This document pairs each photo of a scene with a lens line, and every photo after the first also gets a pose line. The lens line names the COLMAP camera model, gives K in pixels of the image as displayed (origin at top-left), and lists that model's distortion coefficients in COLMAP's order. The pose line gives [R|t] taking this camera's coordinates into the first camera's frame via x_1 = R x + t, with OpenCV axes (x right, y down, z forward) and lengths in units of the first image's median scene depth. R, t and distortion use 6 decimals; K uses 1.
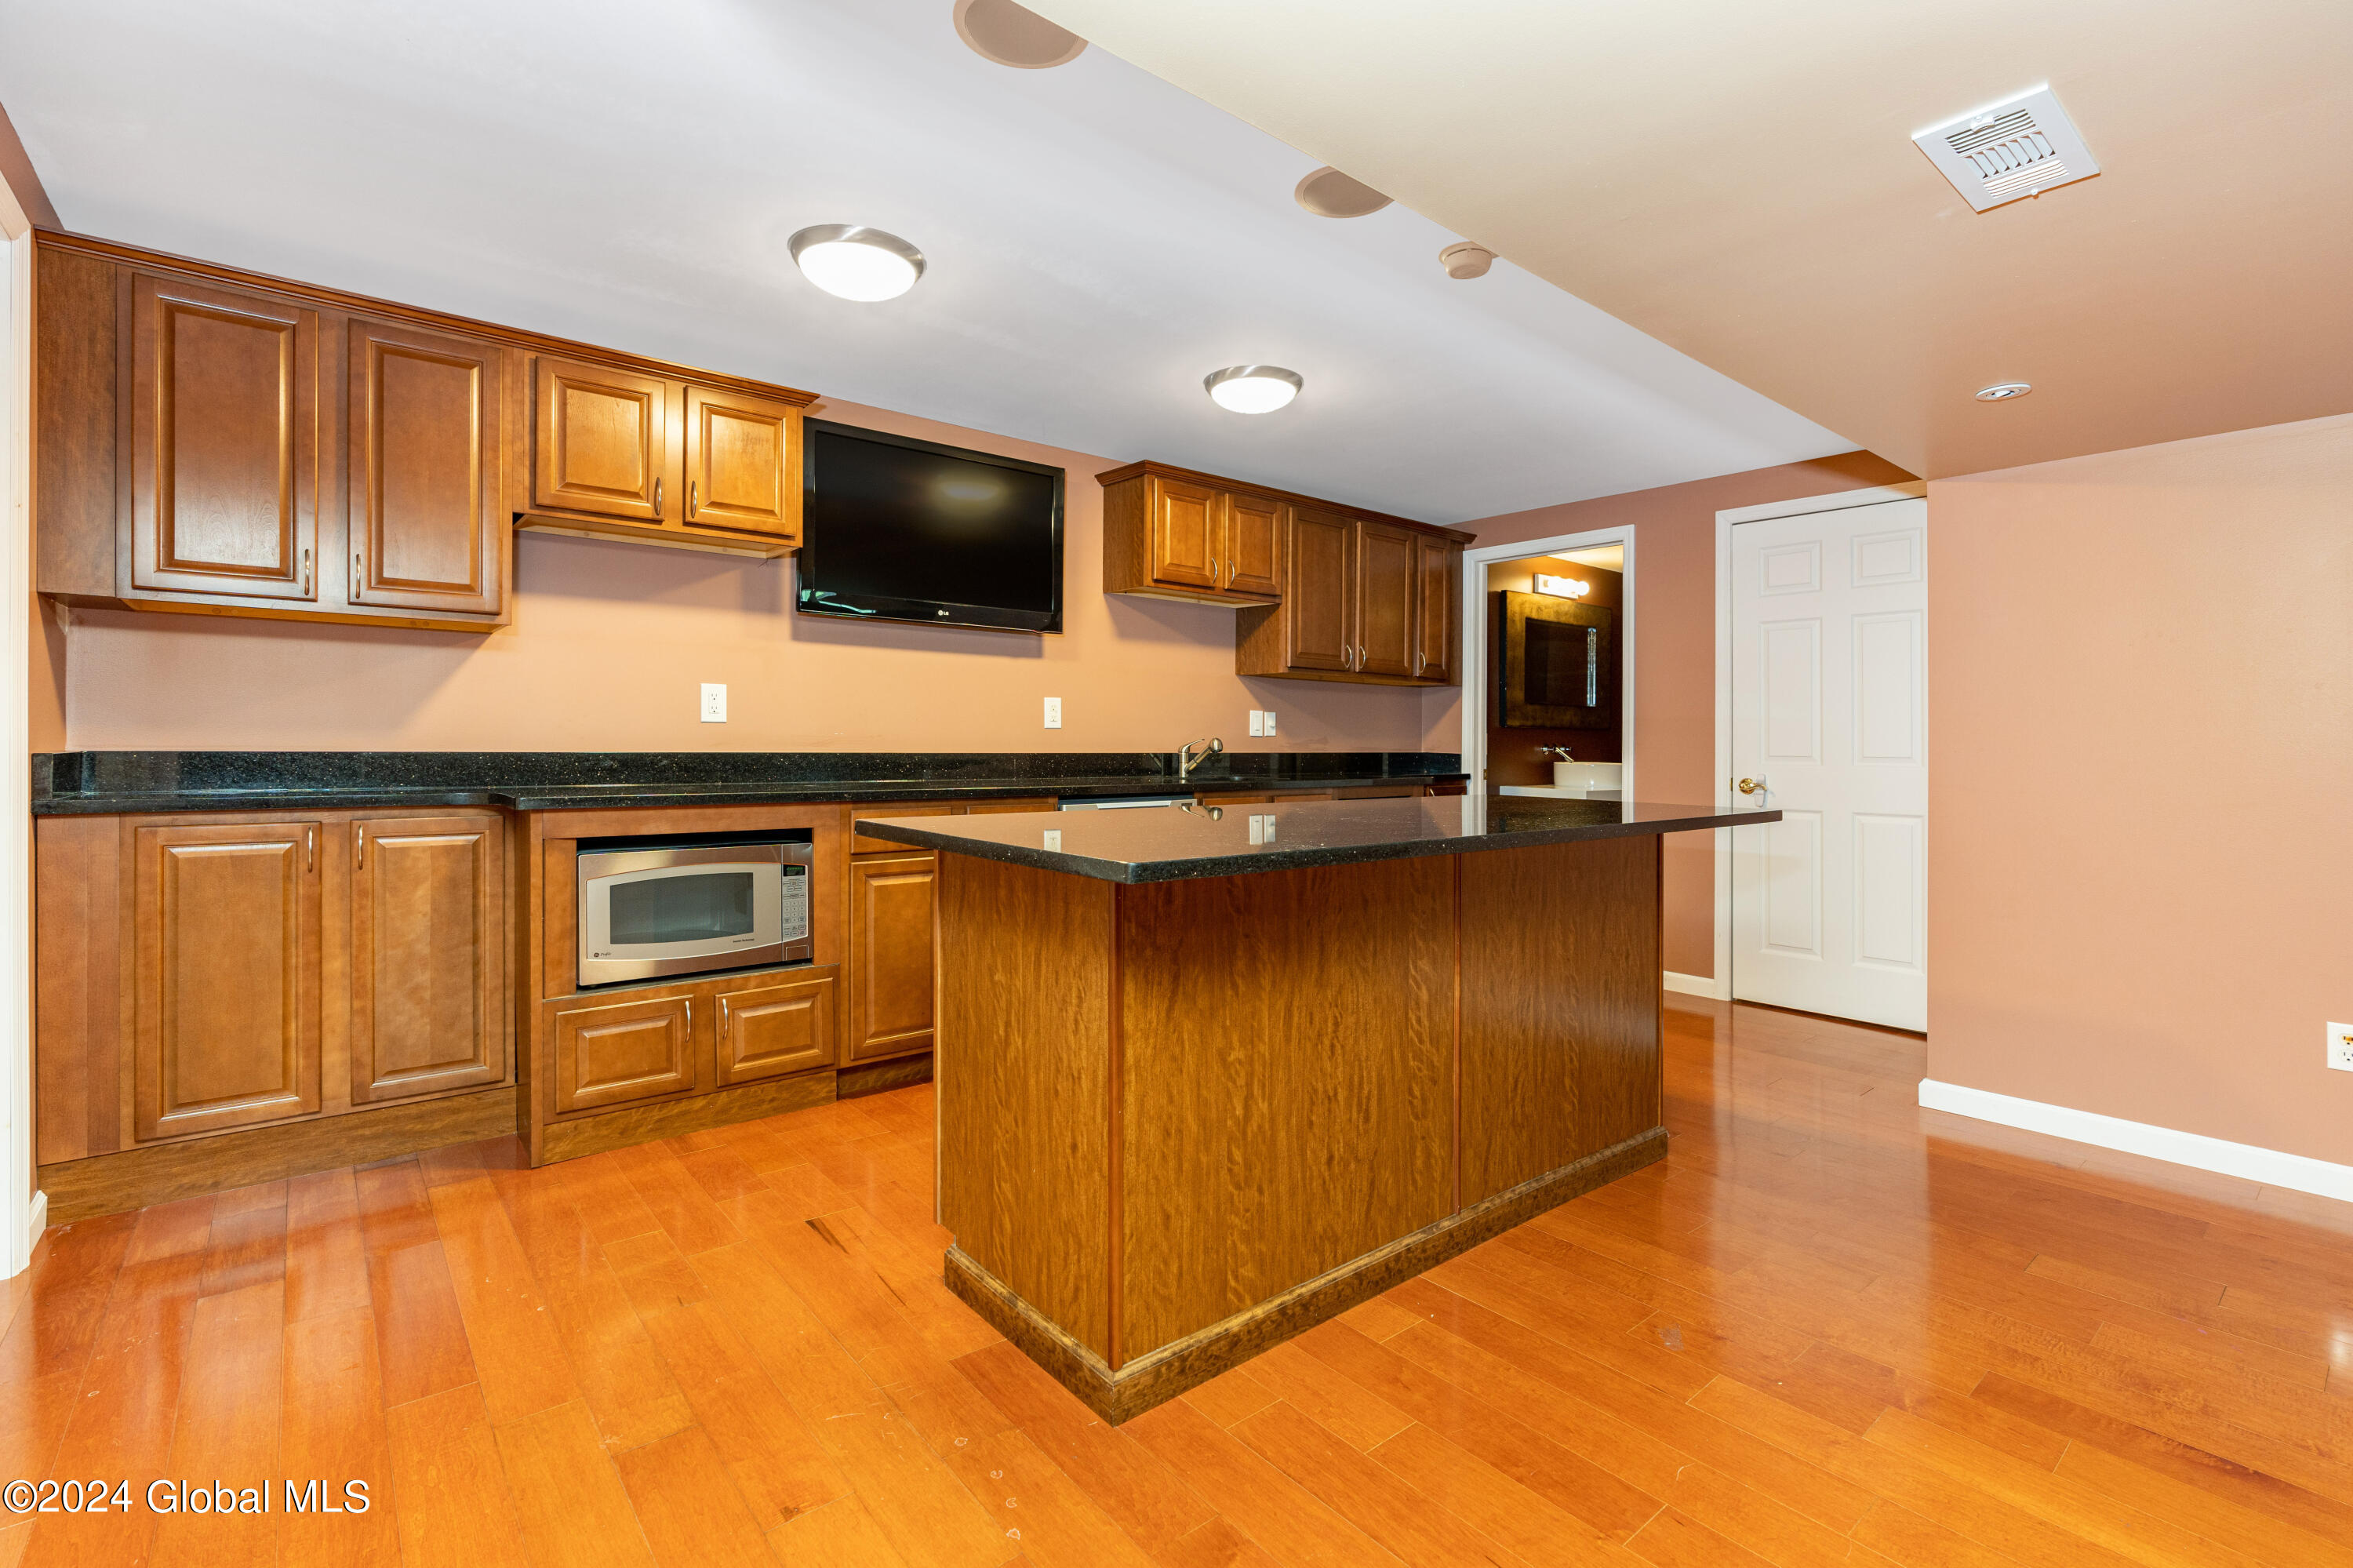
lens RADIAL K [[1088.5, 0, 1184.5], [0, 1088.5, 750.5], [0, 0, 1]] dist [-0.009463, 0.008570]
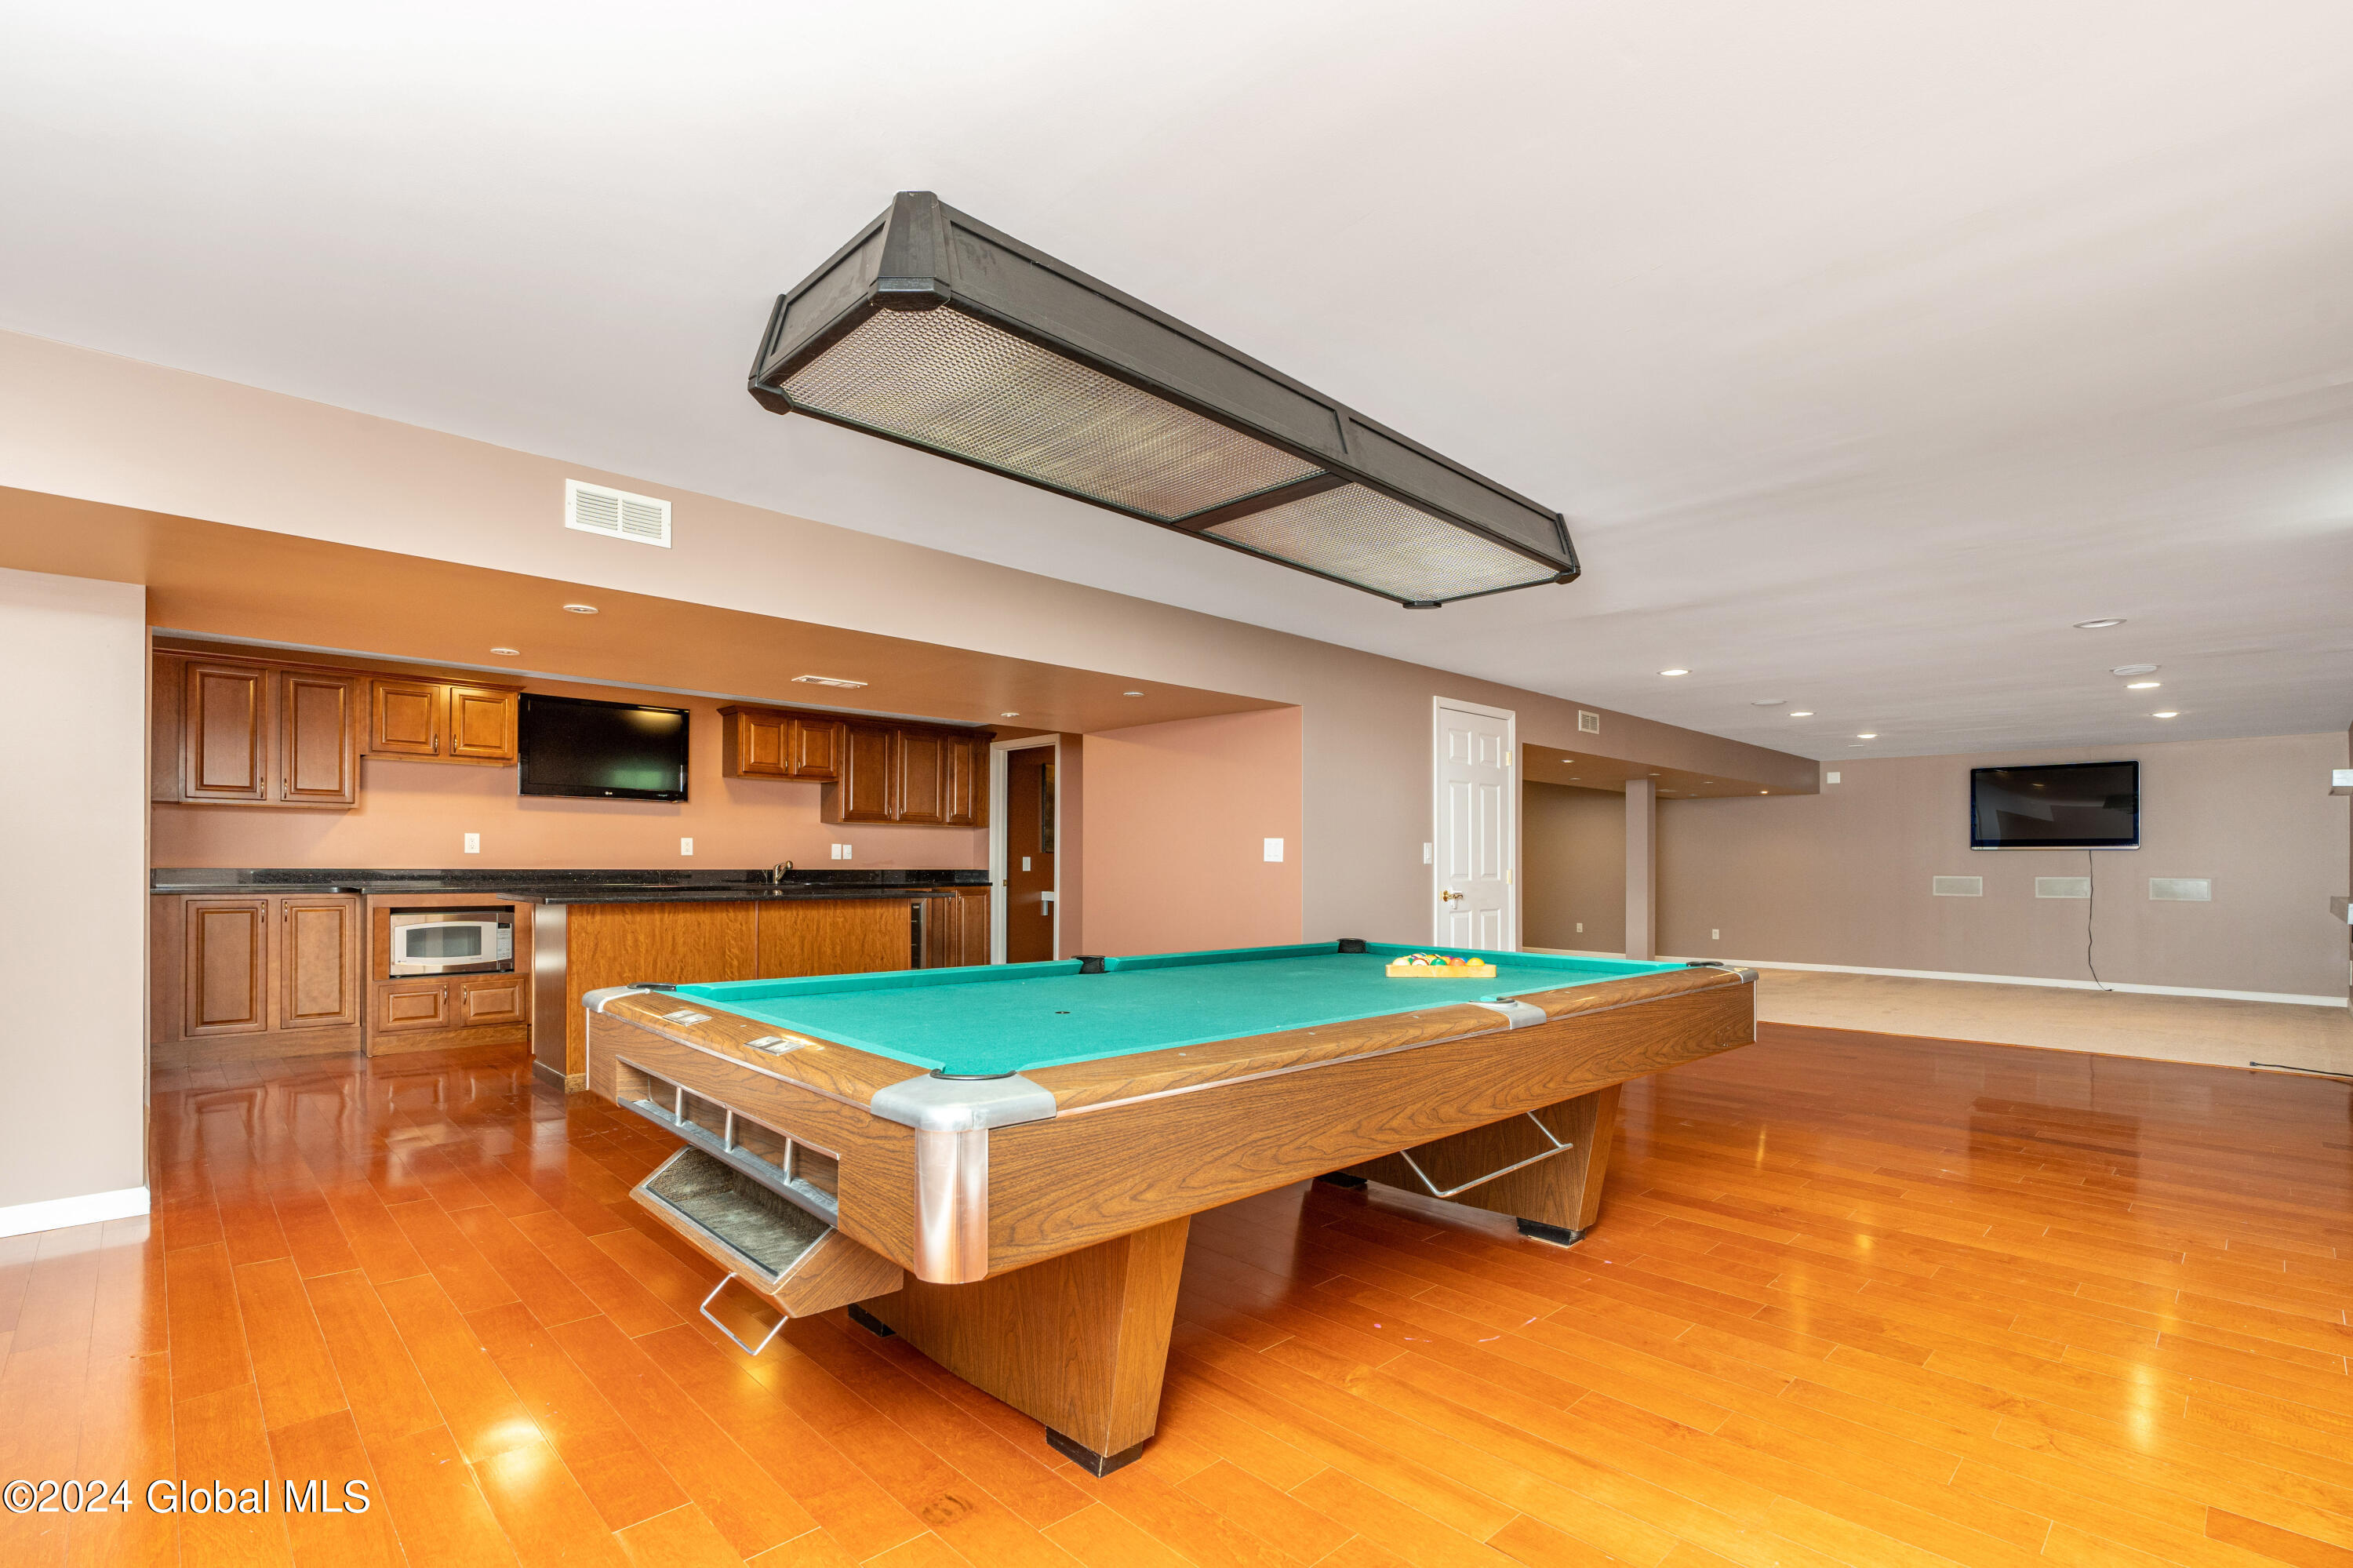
lens RADIAL K [[1088.5, 0, 1165.7], [0, 1088.5, 862.8], [0, 0, 1]] dist [-0.009463, 0.008570]
pose [[0.997965, -0.003456, 0.063670, 0.697713], [0.004073, 0.999946, -0.009561, 0.015030], [-0.063633, 0.009801, 0.997925, -1.037478]]
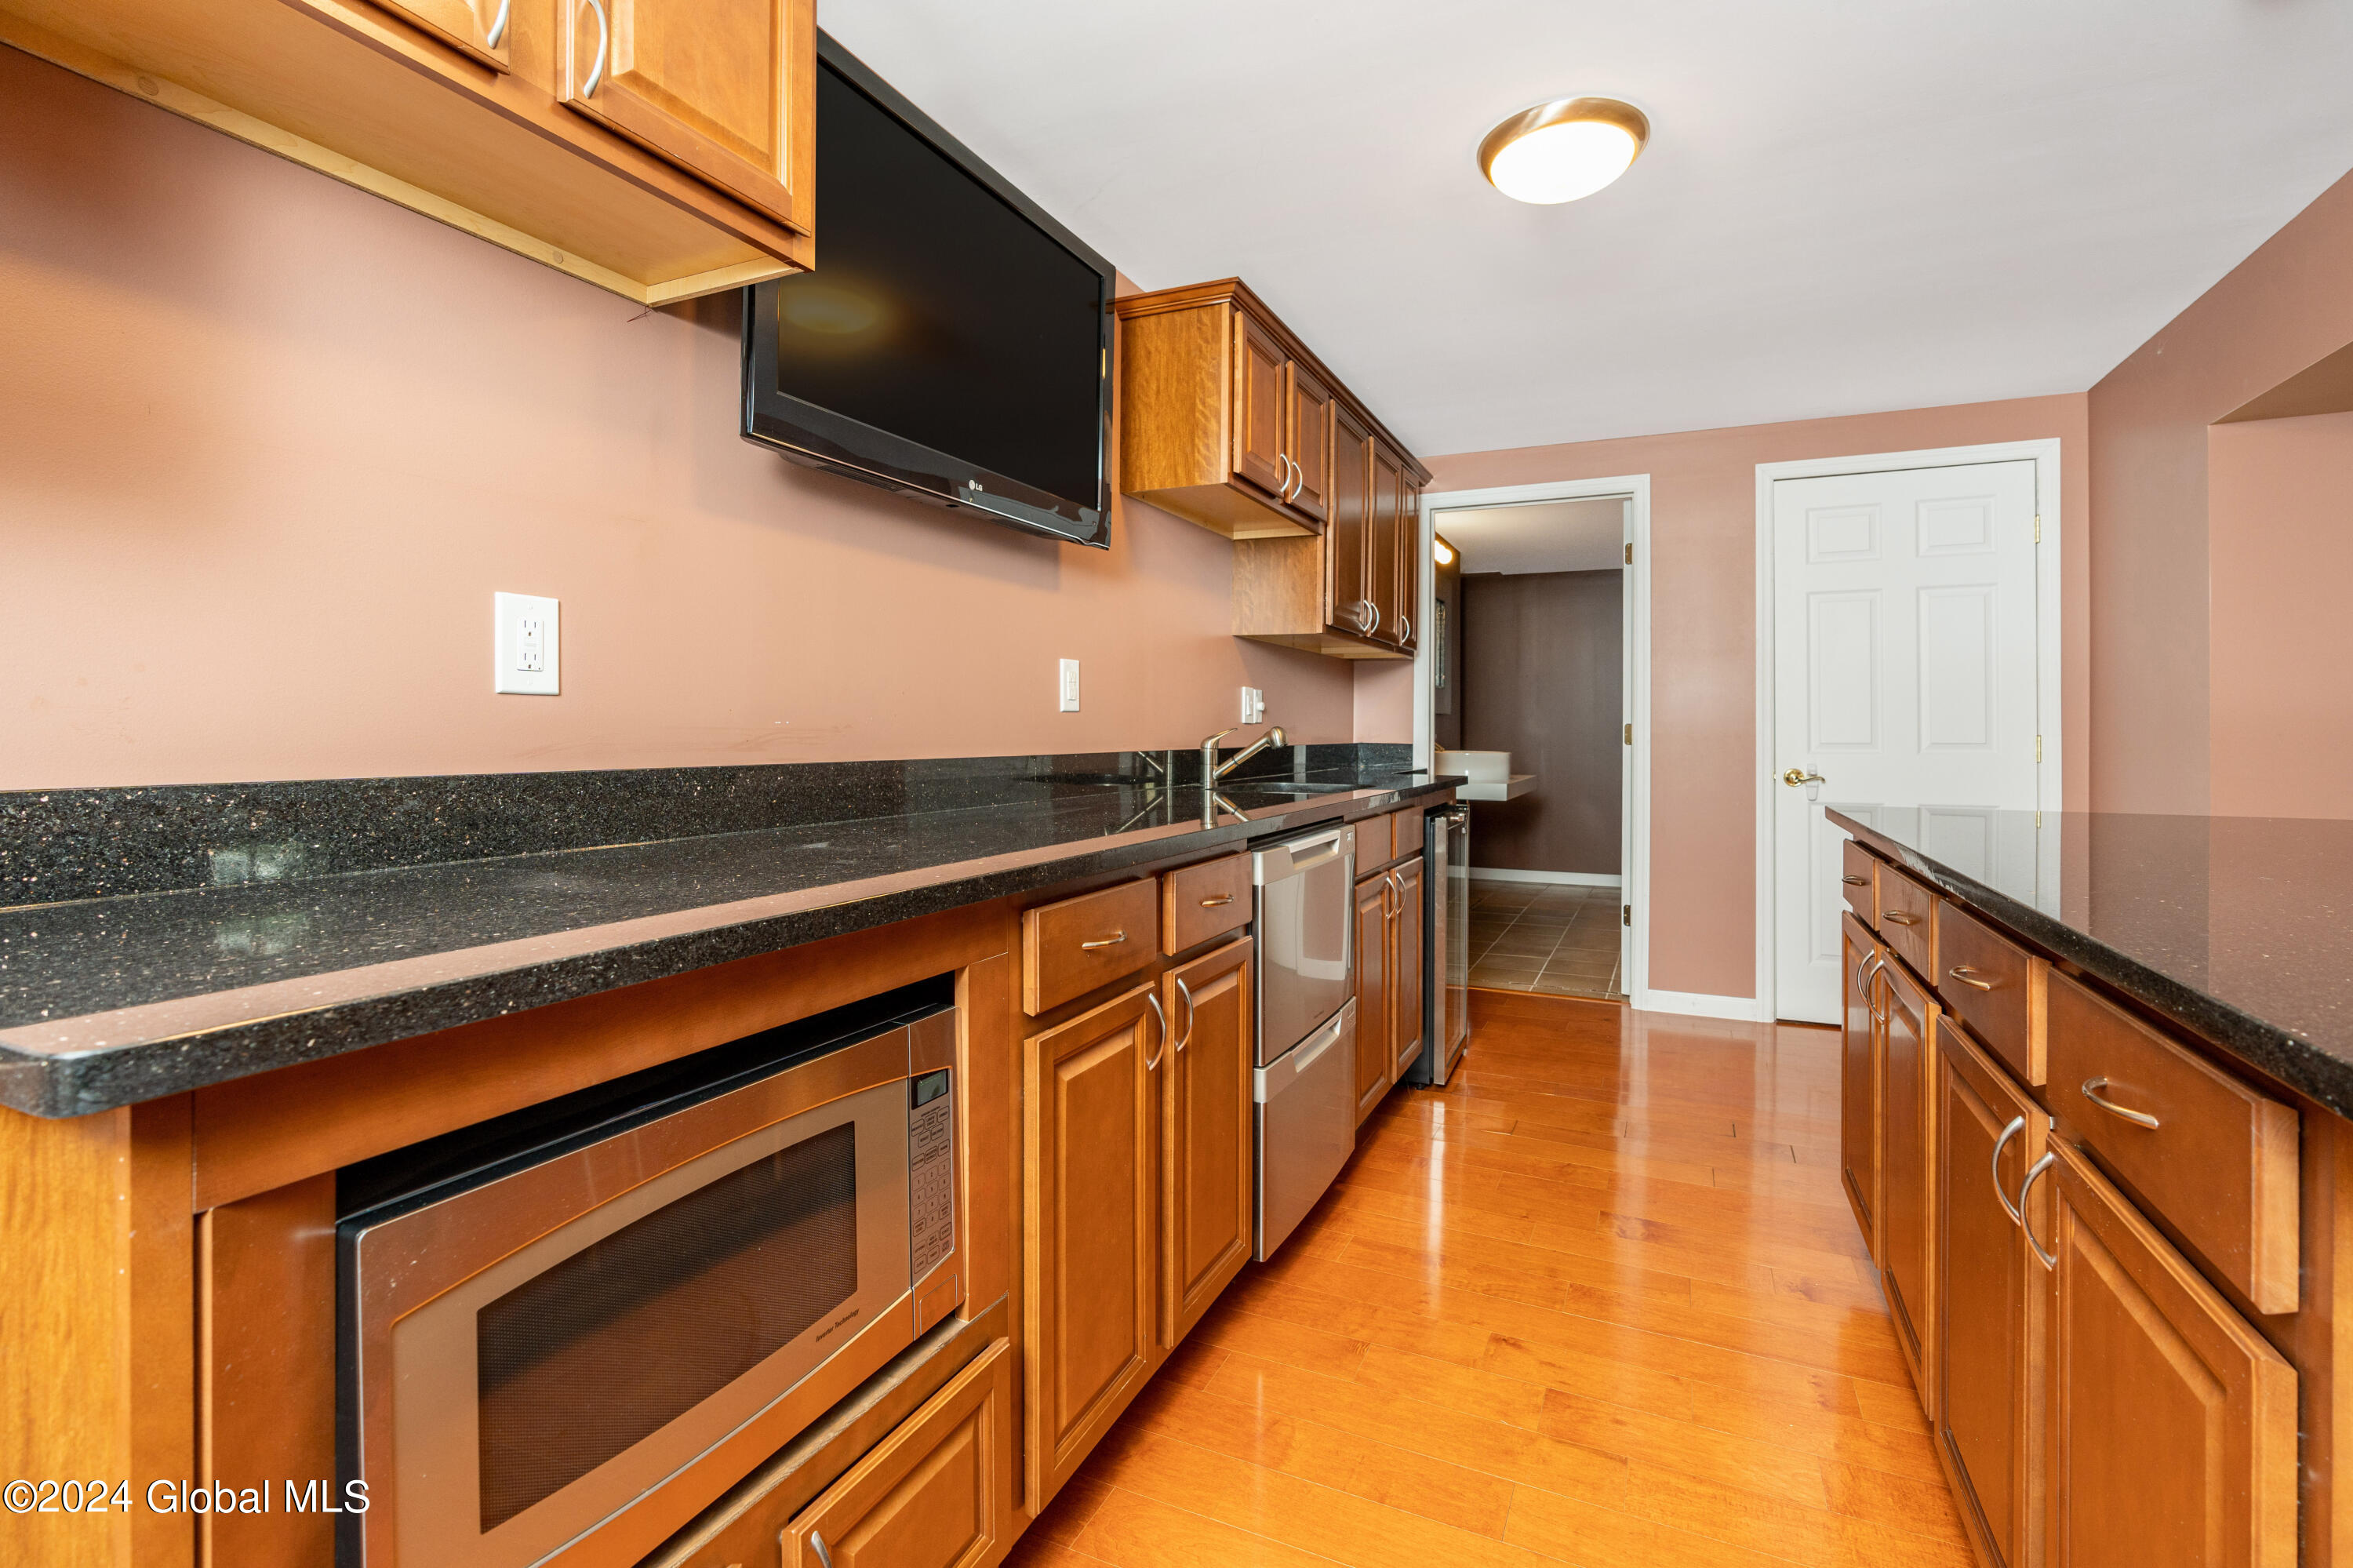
lens RADIAL K [[1088.5, 0, 1216.7], [0, 1088.5, 727.0], [0, 0, 1]] dist [-0.009463, 0.008570]
pose [[0.893168, -0.005637, 0.449688, -0.404690], [0.009217, 0.999941, -0.005772, -0.010148], [-0.449629, 0.009300, 0.893167, 0.571644]]
